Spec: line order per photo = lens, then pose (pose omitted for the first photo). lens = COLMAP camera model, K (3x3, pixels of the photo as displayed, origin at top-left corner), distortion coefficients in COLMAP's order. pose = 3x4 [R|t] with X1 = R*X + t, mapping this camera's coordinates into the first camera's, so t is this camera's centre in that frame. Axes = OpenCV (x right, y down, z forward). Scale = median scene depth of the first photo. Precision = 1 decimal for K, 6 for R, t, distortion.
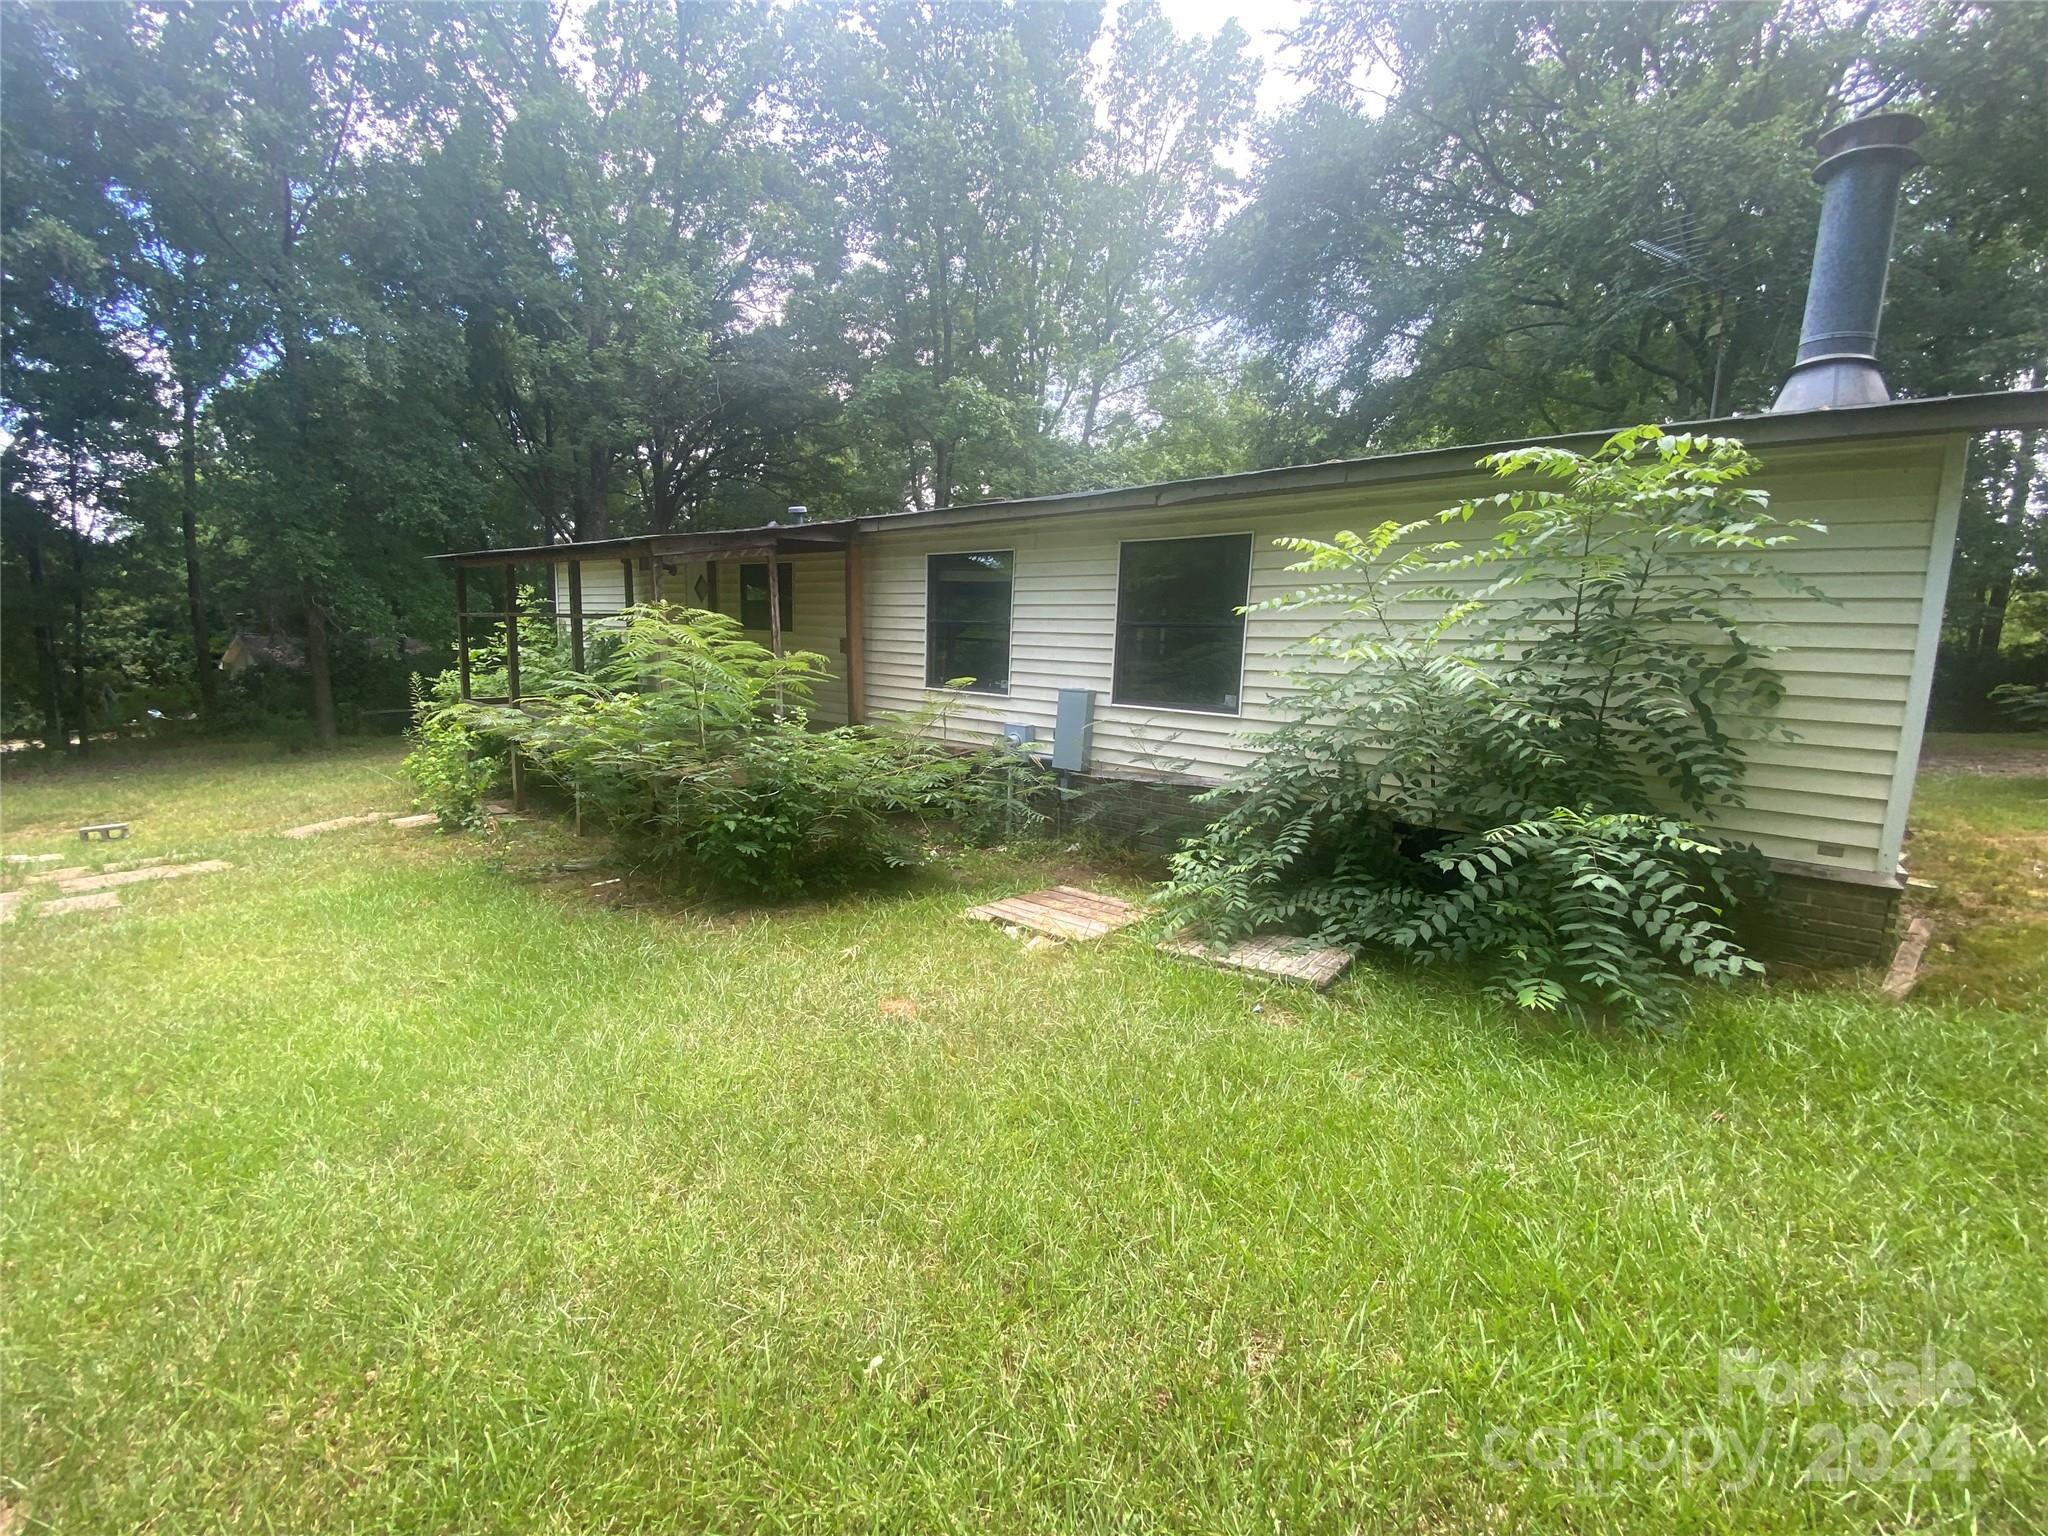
lens RADIAL K [[826.3, 0, 1020.4], [0, 826.3, 773.6], [0, 0, 1]] dist [0.017471, -0.018946]
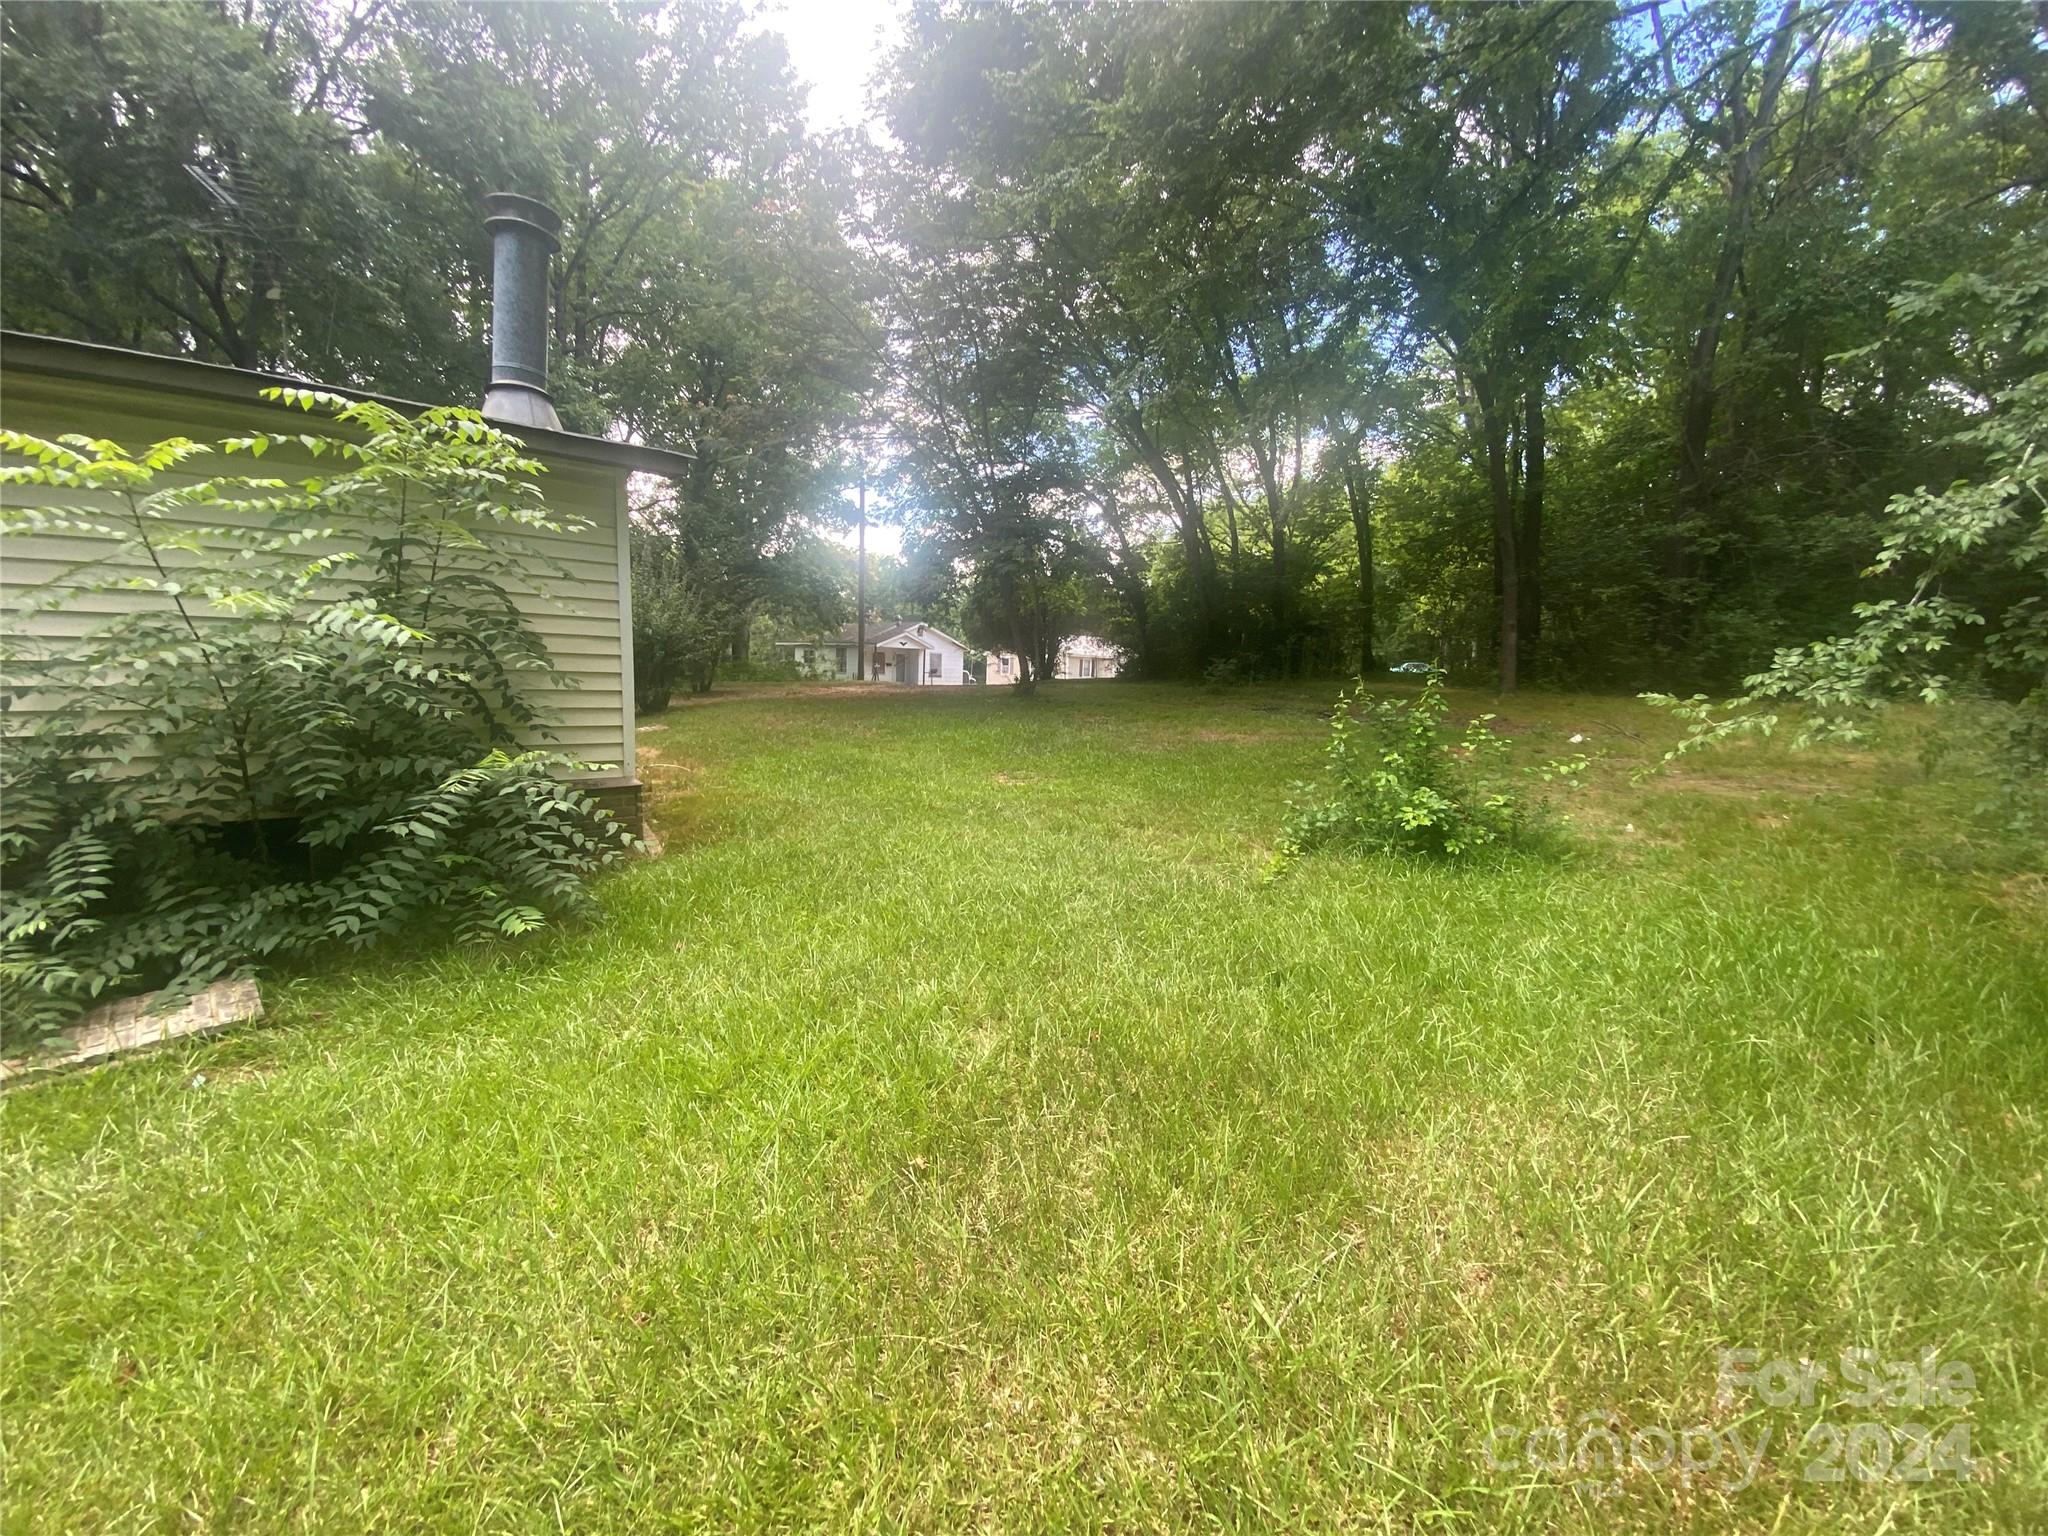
lens RADIAL K [[826.3, 0, 1020.4], [0, 826.3, 773.6], [0, 0, 1]] dist [0.017471, -0.018946]
pose [[0.120270, -0.151899, 0.981051, -0.152261], [0.121137, 0.983085, 0.137364, 0.000553], [-0.985323, 0.102321, 0.136636, 0.072305]]
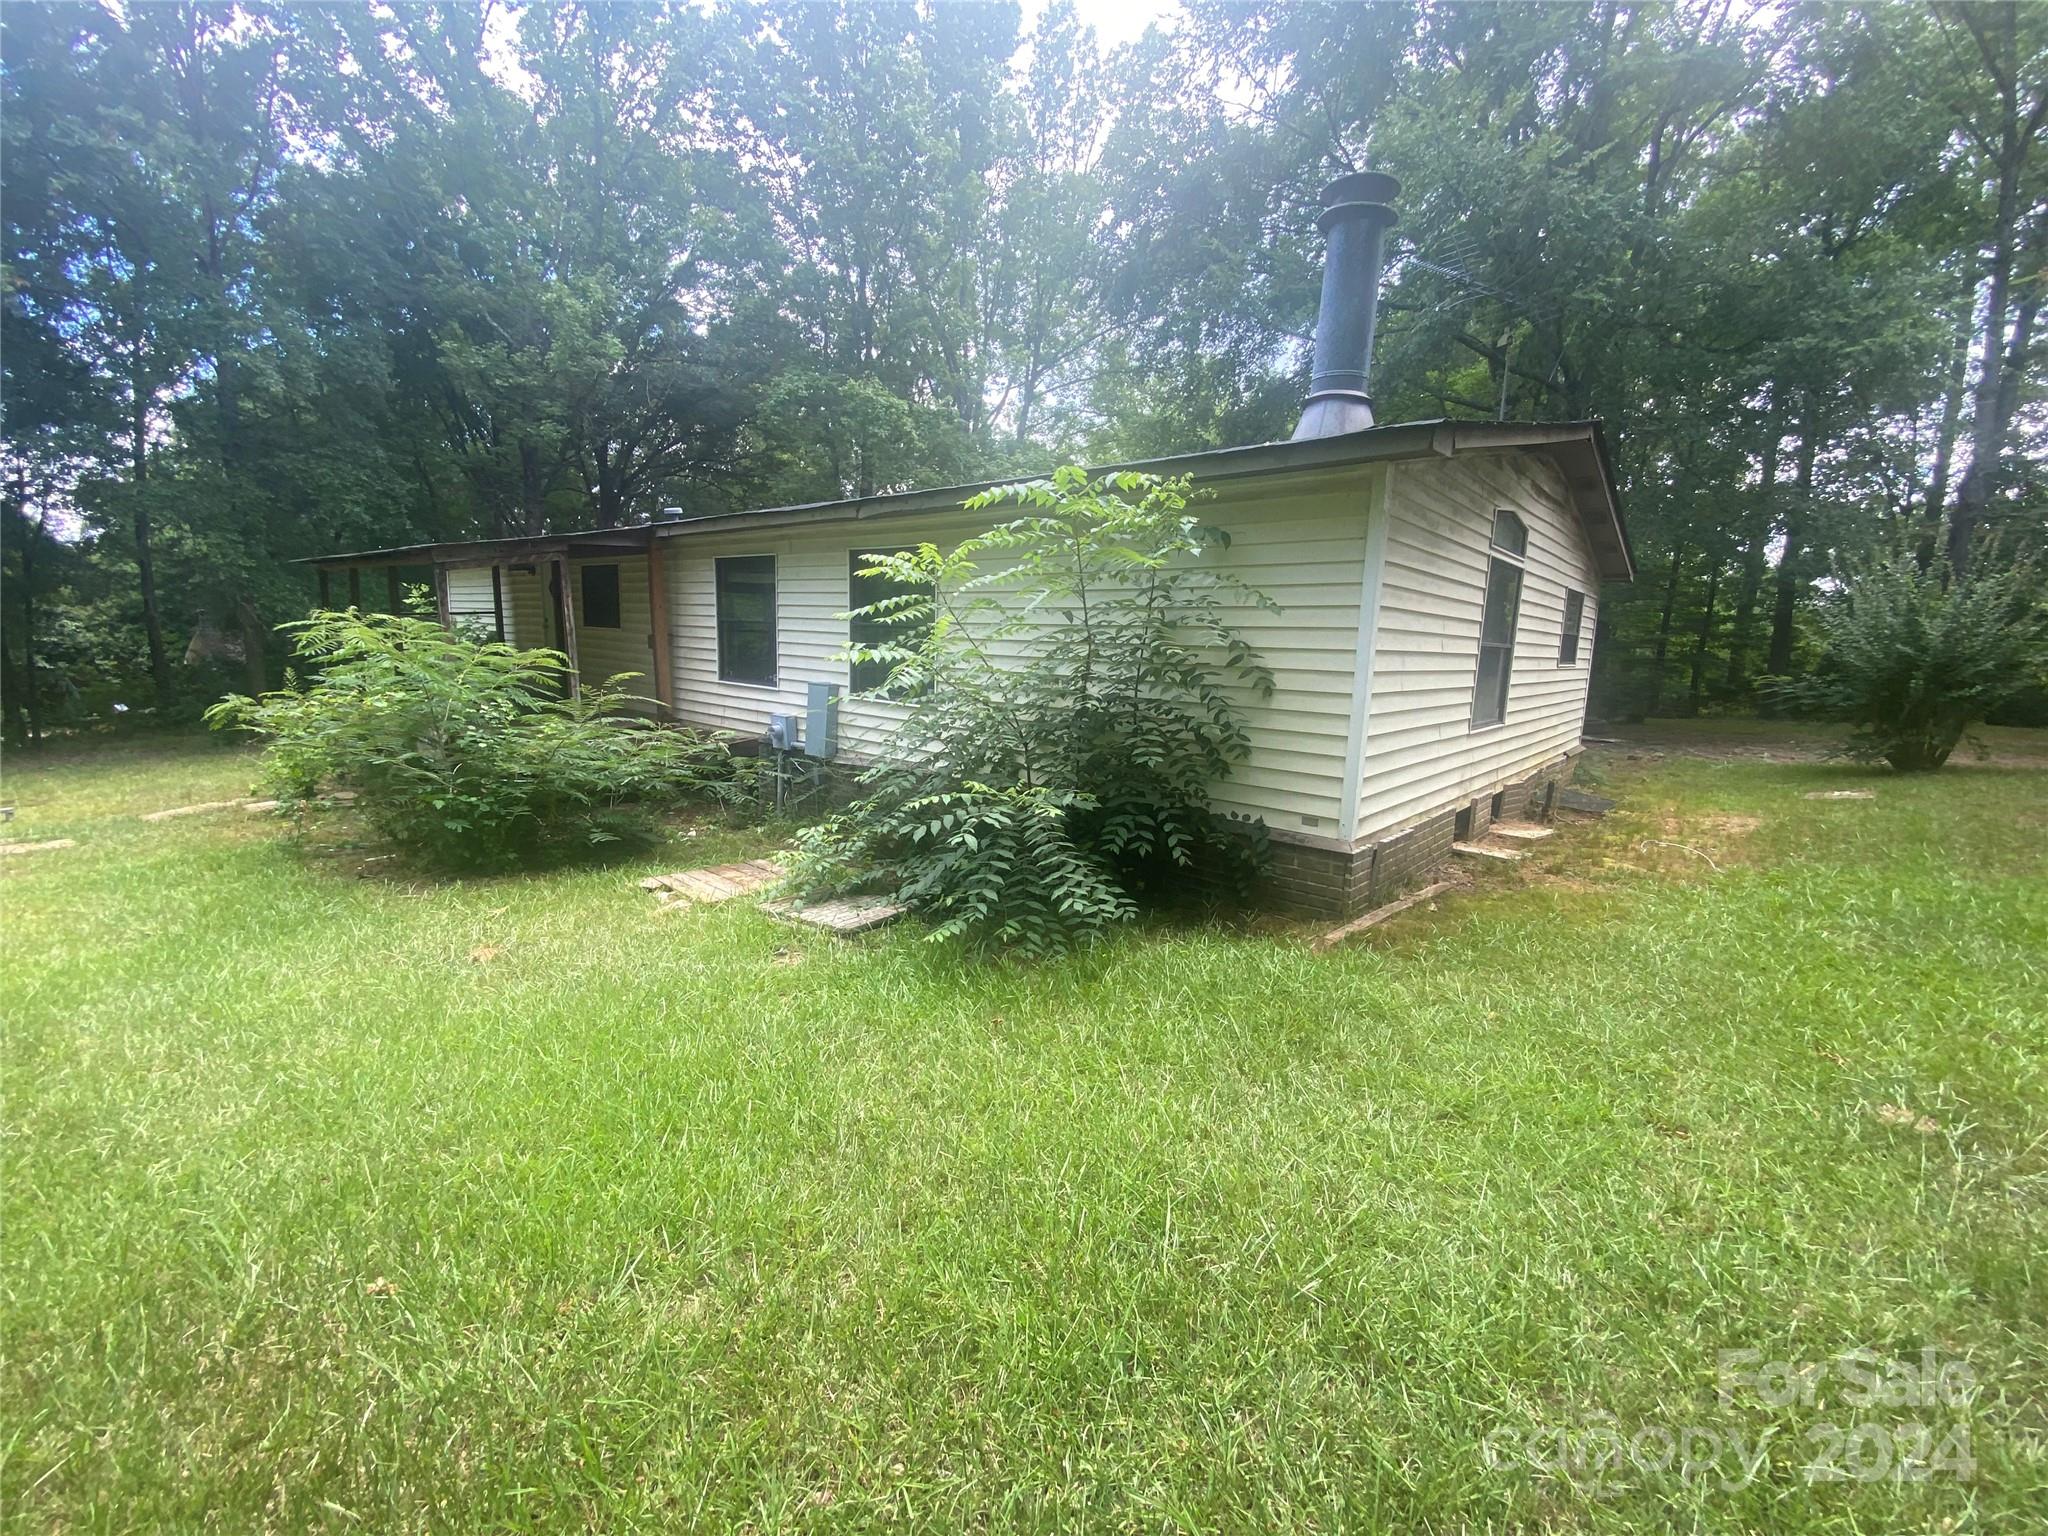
lens RADIAL K [[831.6, 0, 1023.7], [0, 831.6, 773.0], [0, 0, 1]] dist [0.008162, -0.014617]
pose [[0.999994, -0.001544, -0.003161, 0.312281], [0.001570, 0.999965, 0.008233, 0.007962], [0.003148, -0.008238, 0.999961, -0.092887]]
